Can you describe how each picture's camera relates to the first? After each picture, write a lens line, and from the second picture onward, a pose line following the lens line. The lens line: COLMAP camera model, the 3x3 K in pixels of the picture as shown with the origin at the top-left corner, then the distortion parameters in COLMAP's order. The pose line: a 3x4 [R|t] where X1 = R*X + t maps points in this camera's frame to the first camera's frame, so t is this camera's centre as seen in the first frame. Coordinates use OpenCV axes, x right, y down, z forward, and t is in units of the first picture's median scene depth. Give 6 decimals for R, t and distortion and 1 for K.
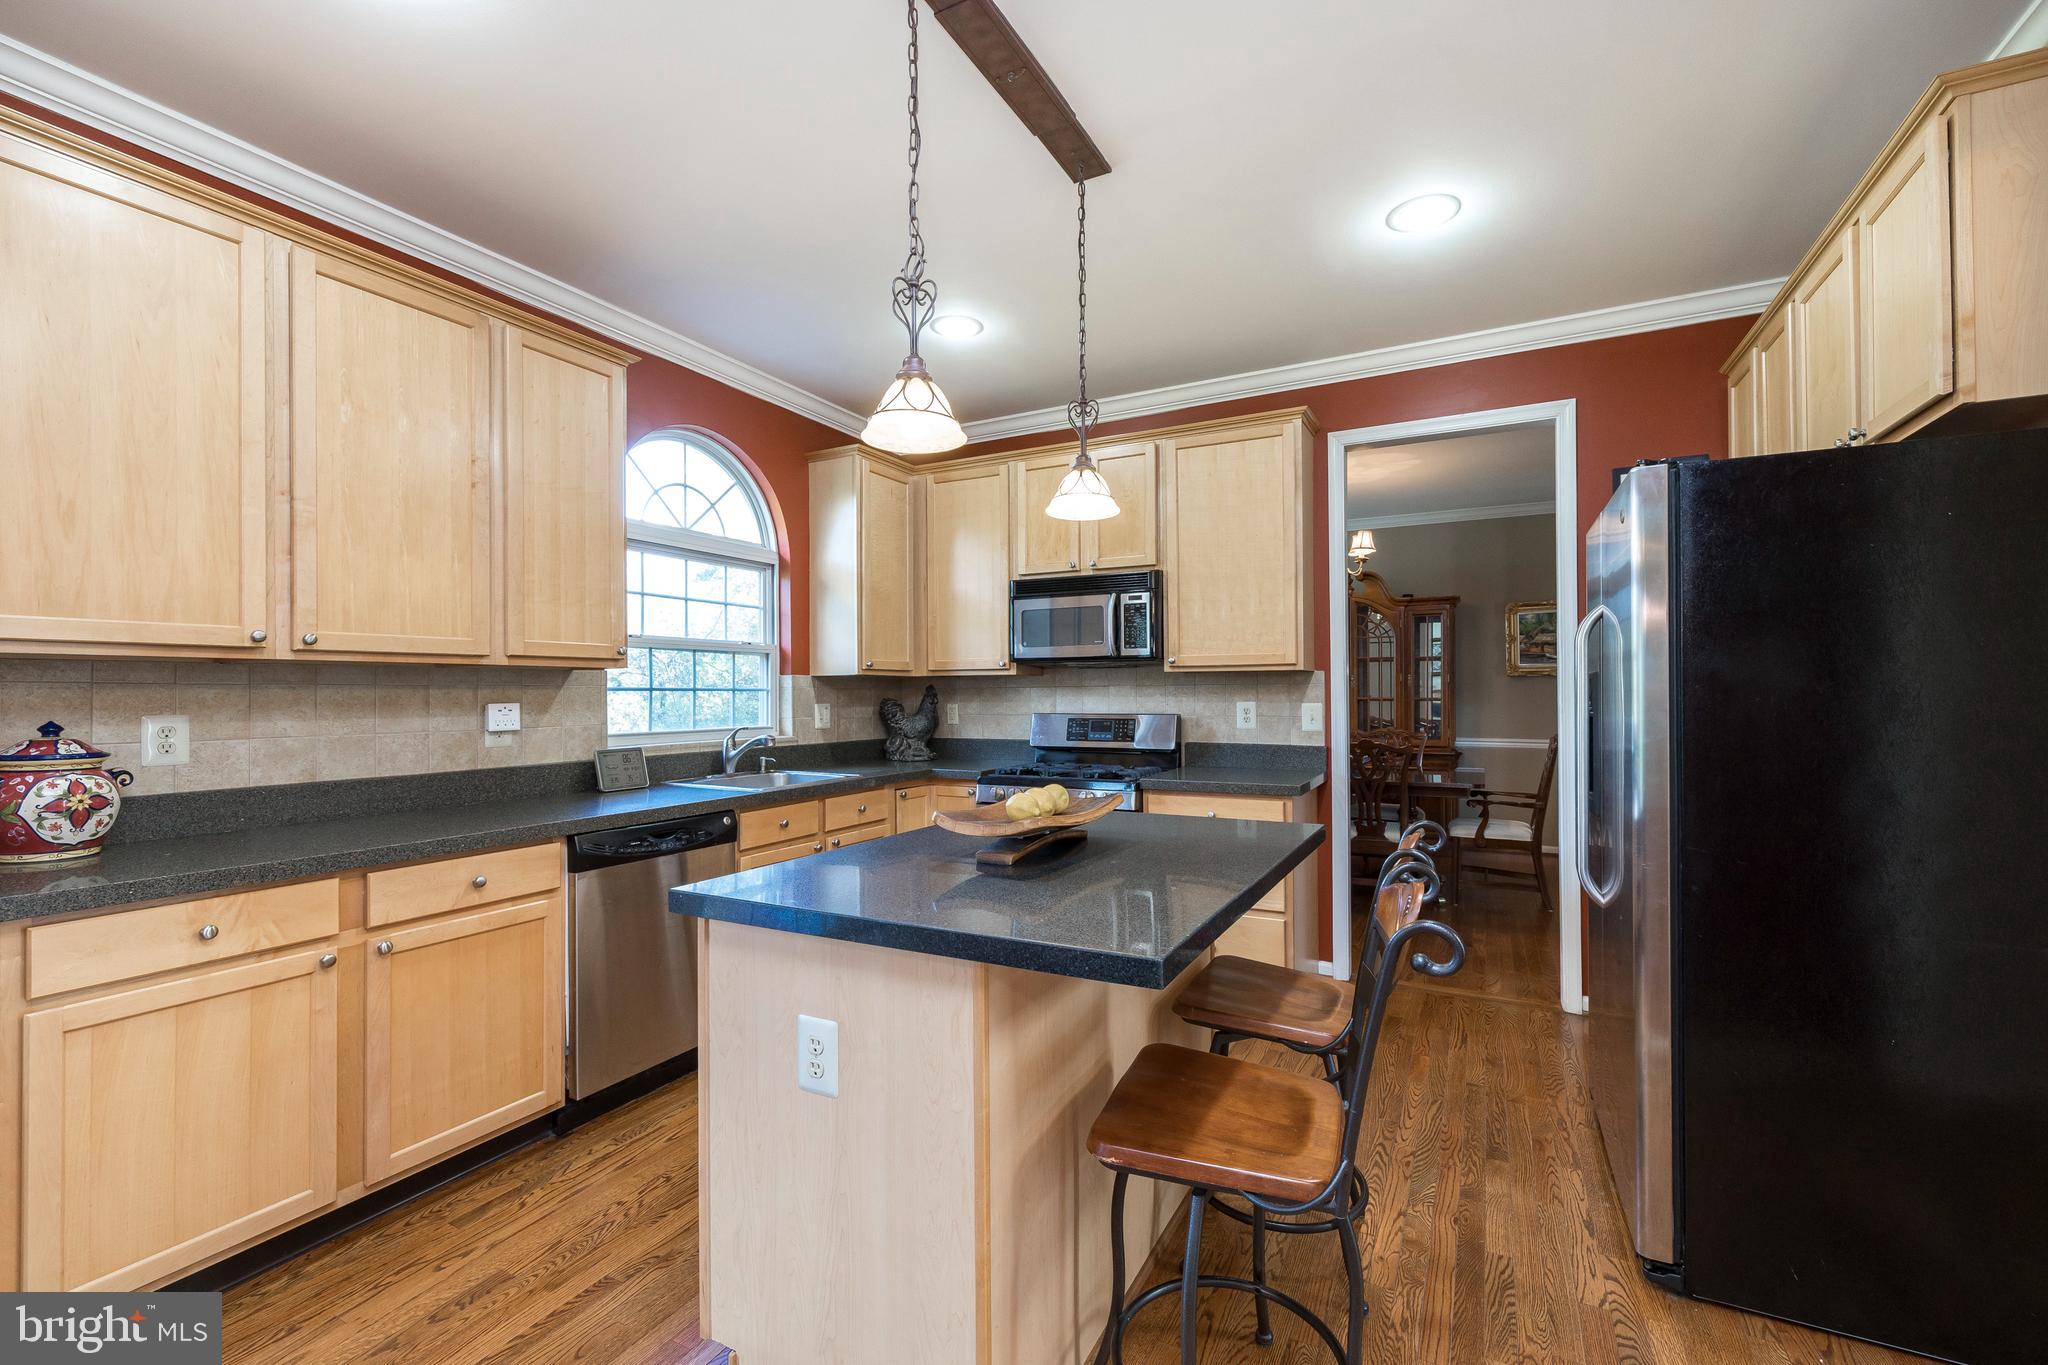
lens RADIAL K [[859.9, 0, 1025.6], [0, 859.9, 687.8], [0, 0, 1]] dist [0.002471, -0.000077]
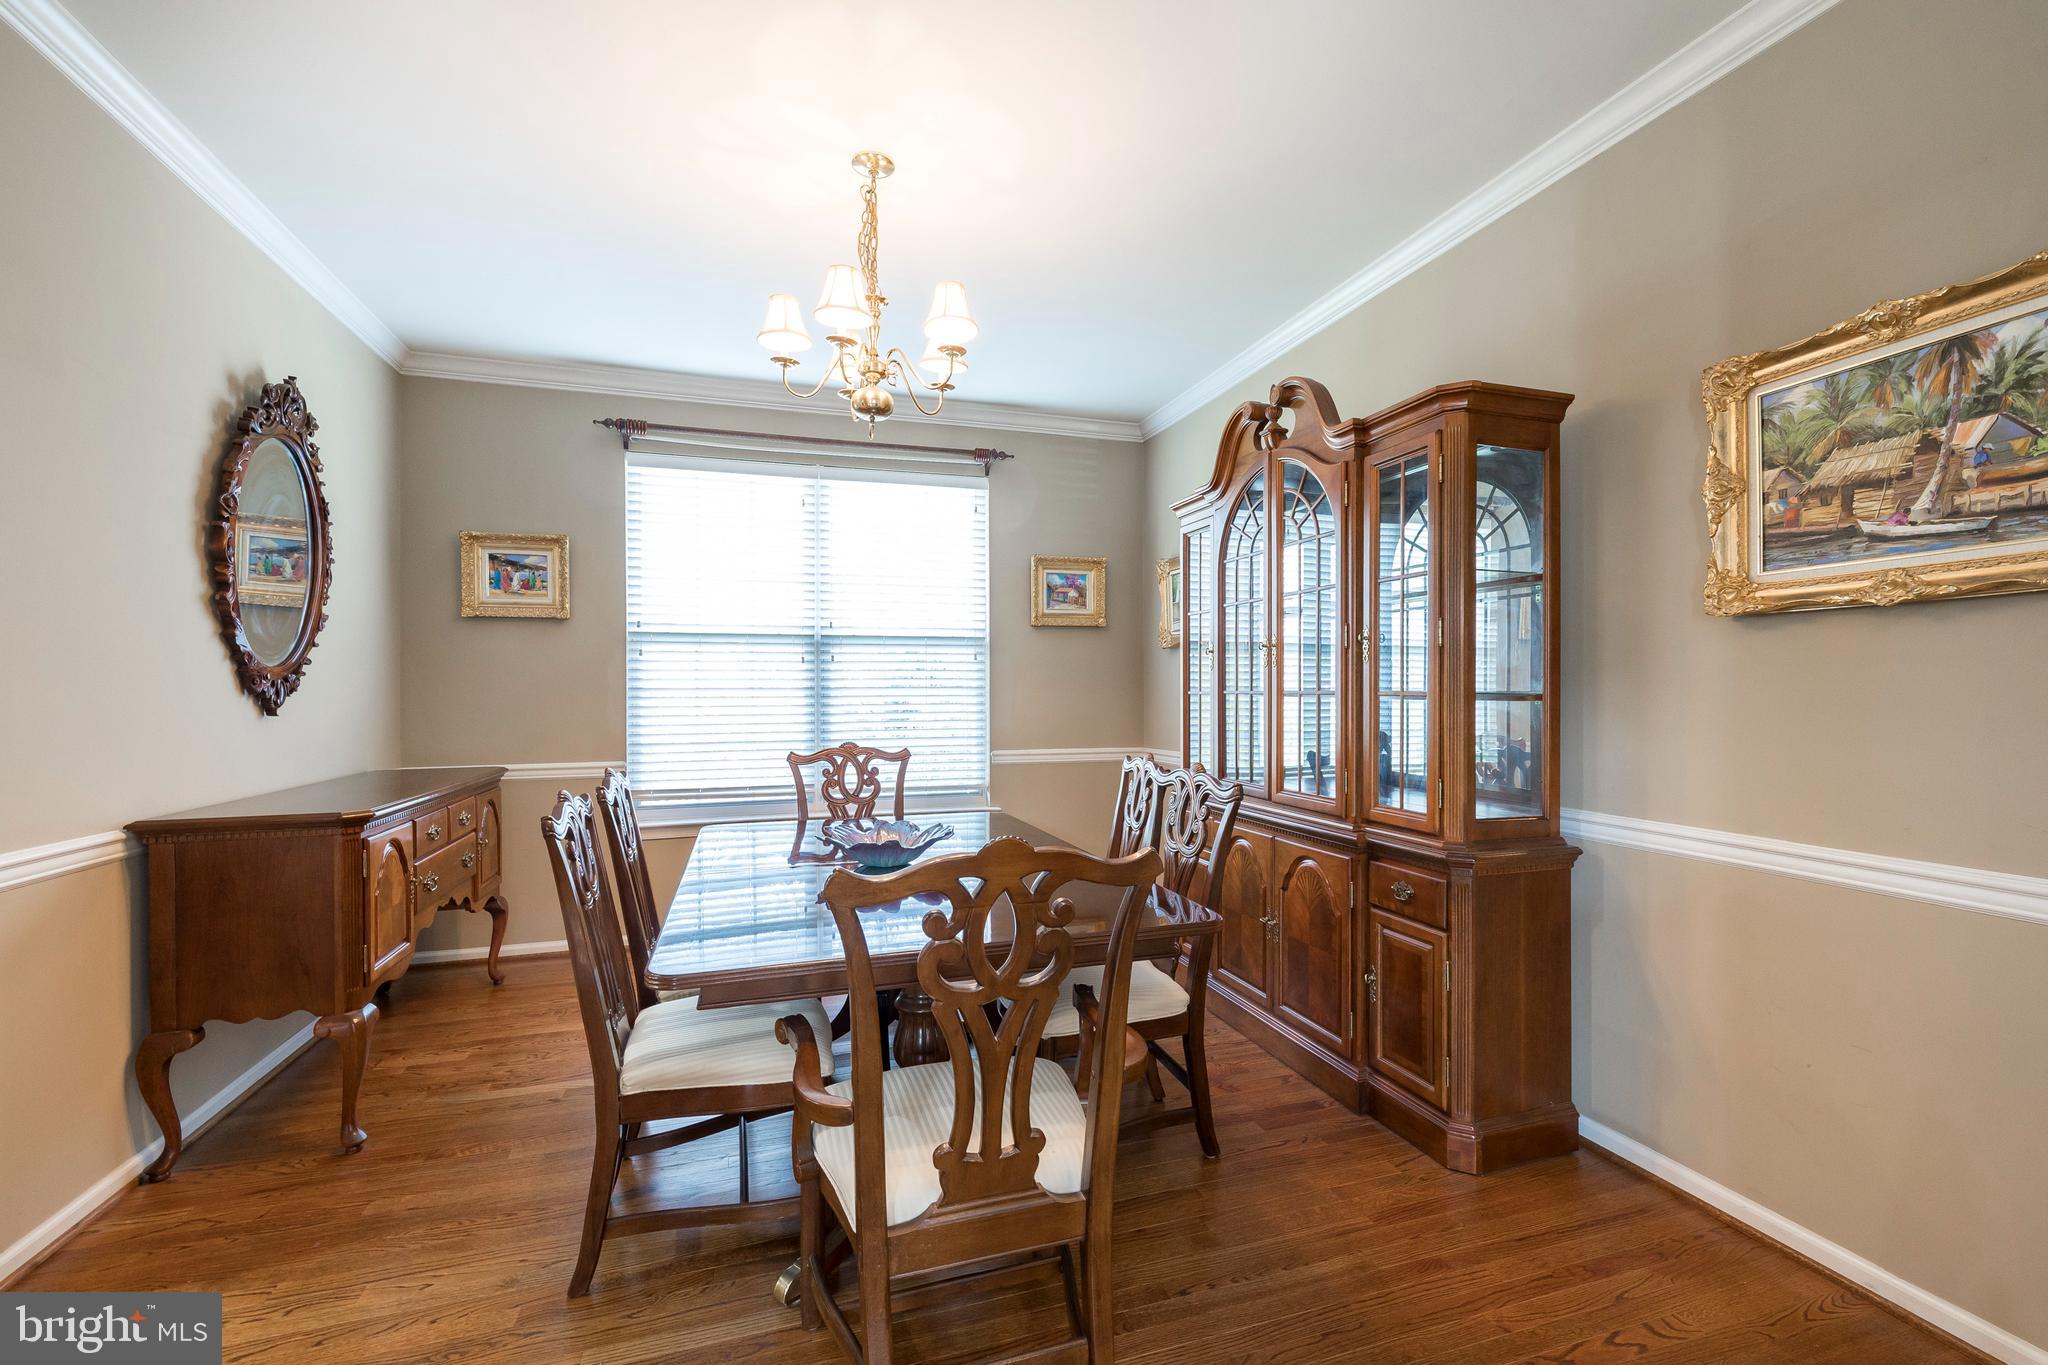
lens RADIAL K [[859.9, 0, 1026.7], [0, 859.9, 690.9], [0, 0, 1]] dist [0.002471, -0.000077]
pose [[0.706230, 0.001222, -0.707981, 1.139925], [0.002428, 0.999988, 0.004148, 0.018347], [0.707978, -0.004648, 0.706219, 1.185594]]
